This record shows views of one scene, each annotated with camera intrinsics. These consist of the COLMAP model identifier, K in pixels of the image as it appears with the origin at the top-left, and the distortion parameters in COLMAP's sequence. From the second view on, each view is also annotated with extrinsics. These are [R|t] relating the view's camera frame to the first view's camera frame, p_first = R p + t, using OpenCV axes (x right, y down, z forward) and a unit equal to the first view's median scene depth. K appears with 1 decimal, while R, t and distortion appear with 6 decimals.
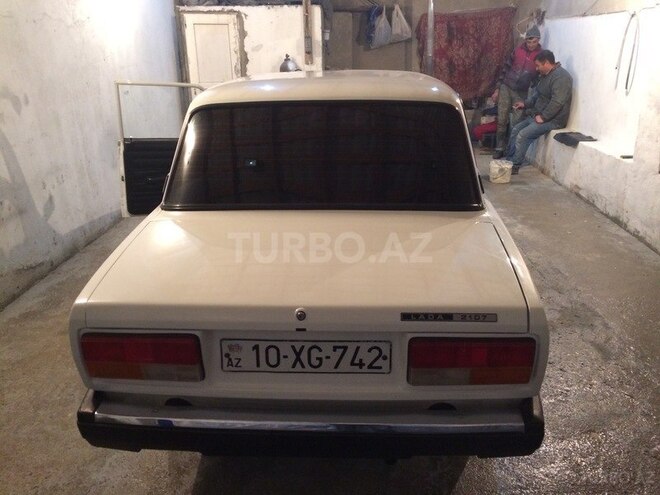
lens RADIAL K [[570.8, 0, 328.7], [0, 570.8, 247.3], [0, 0, 1]] dist [0.063336, -0.077713]
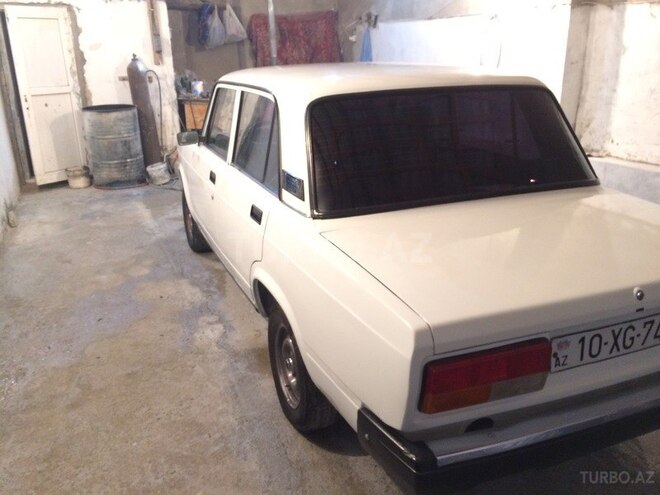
lens RADIAL K [[575.4, 0, 328.8], [0, 575.4, 245.6], [0, 0, 1]] dist [0.062576, -0.080594]
pose [[0.904029, -0.134857, 0.405641, -0.206419], [0.141491, 0.989844, 0.013745, -0.011717], [-0.403375, 0.044969, 0.913929, 0.069575]]
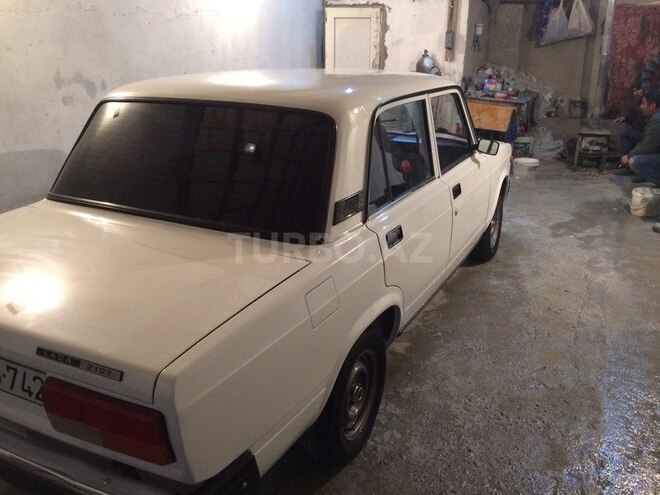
lens RADIAL K [[570.8, 0, 326.5], [0, 570.8, 250.1], [0, 0, 1]] dist [0.063336, -0.077713]
pose [[0.911340, 0.155401, -0.381195, 0.189277], [-0.150487, 0.987682, 0.042872, -0.029986], [0.383162, 0.018294, 0.923500, 0.079469]]
